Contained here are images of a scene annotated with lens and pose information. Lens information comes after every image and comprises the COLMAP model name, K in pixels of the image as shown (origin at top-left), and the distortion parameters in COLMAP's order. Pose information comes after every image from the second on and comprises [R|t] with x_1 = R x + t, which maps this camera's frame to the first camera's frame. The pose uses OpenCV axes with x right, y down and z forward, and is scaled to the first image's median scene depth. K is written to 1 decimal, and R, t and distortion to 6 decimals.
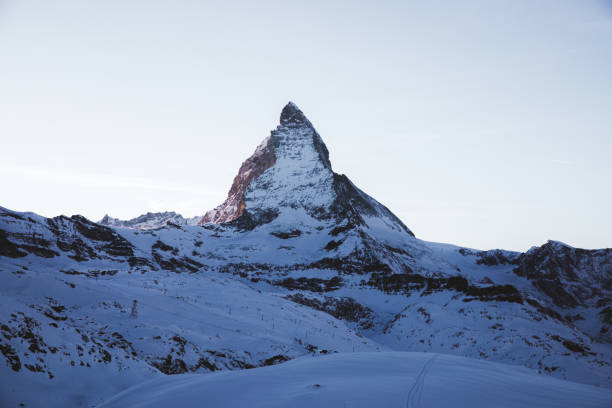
lens RADIAL K [[953.9, 0, 306.0], [0, 953.9, 204.0], [0, 0, 1]] dist [0.136084, 0.030254]
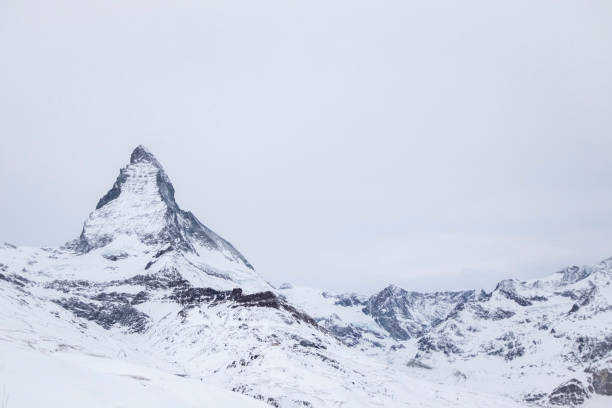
lens RADIAL K [[771.5, 0, 306.0], [0, 771.5, 204.0], [0, 0, 1]] dist [0.023869, 0.041851]
pose [[0.996890, 0.033963, 0.071109, 0.130628], [-0.027704, 0.995804, -0.087220, 0.042191], [-0.073772, 0.084978, 0.993648, 0.091136]]
